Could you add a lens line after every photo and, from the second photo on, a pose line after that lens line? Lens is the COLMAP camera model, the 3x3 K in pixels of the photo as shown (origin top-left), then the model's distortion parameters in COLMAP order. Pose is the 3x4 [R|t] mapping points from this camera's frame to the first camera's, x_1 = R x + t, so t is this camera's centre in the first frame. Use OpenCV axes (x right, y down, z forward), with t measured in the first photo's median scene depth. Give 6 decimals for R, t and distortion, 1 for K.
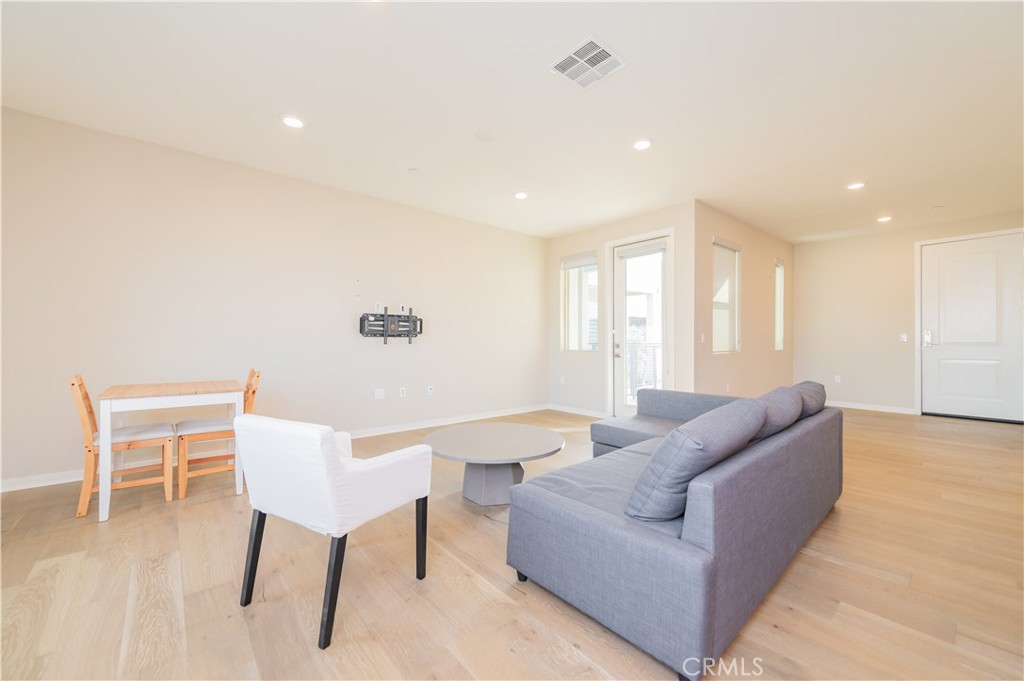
lens RADIAL K [[399.7, 0, 513.3], [0, 399.7, 337.8], [0, 0, 1]] dist [0.017973, -0.003663]
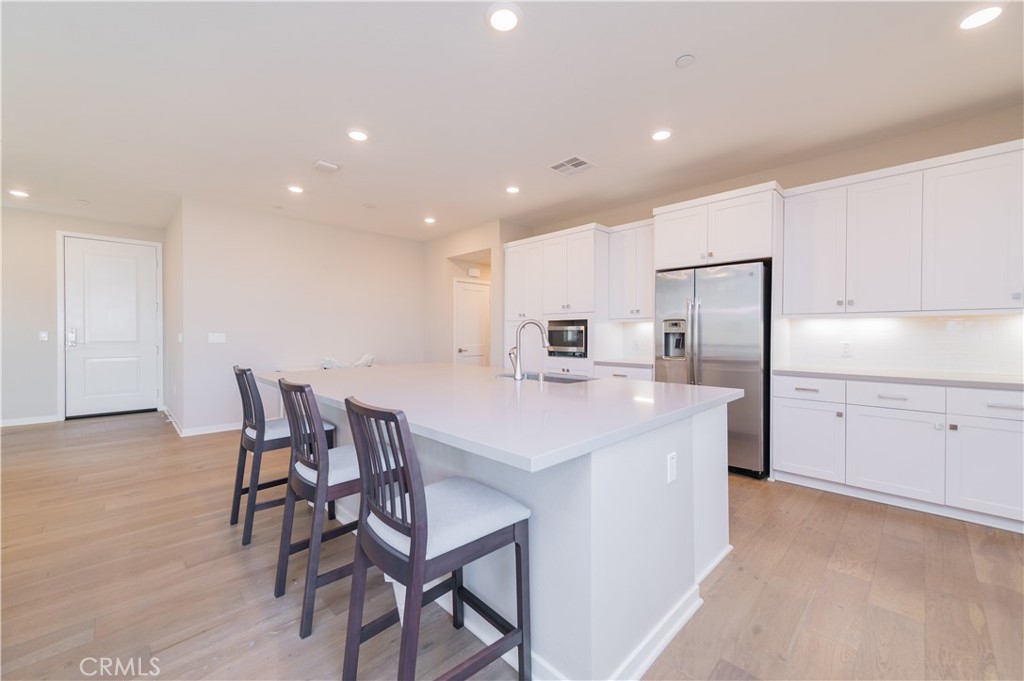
lens RADIAL K [[399.7, 0, 512.7], [0, 399.7, 338.4], [0, 0, 1]] dist [0.017973, -0.003663]
pose [[-0.072311, -0.014101, 0.997282, 0.018312], [-0.007380, 0.999880, 0.013602, -0.020373], [-0.997355, -0.006377, -0.072407, 0.069072]]
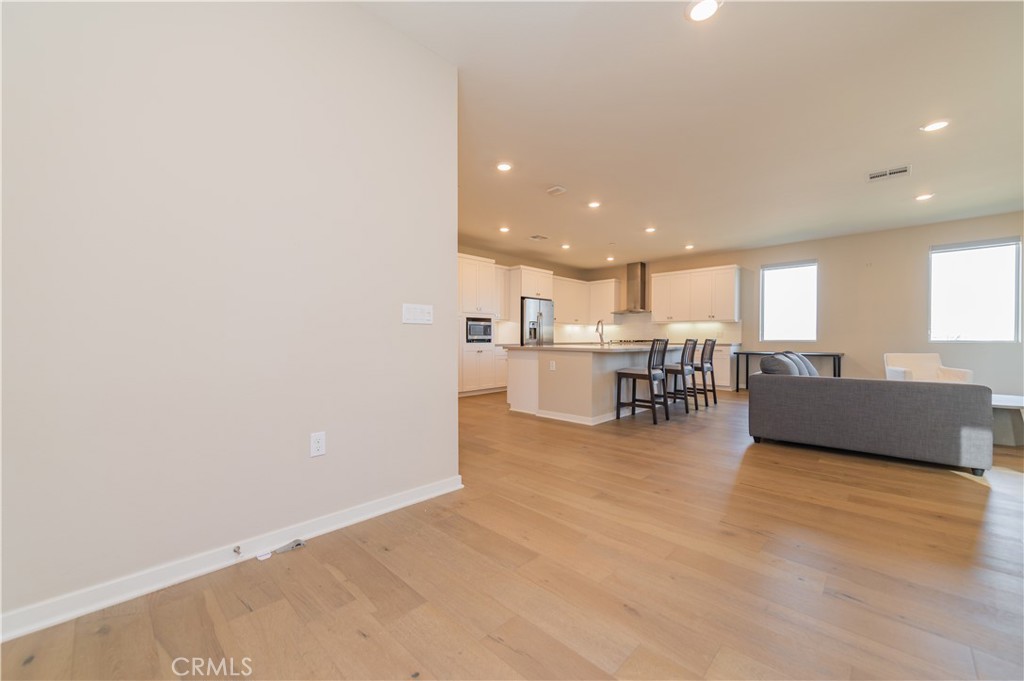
lens RADIAL K [[399.7, 0, 512.9], [0, 399.7, 340.7], [0, 0, 1]] dist [0.017973, -0.003663]
pose [[-0.995444, -0.001341, -0.095342, 1.063666], [-0.001150, 0.999997, -0.002051, 0.036377], [0.095345, -0.001932, -0.995442, 1.405120]]
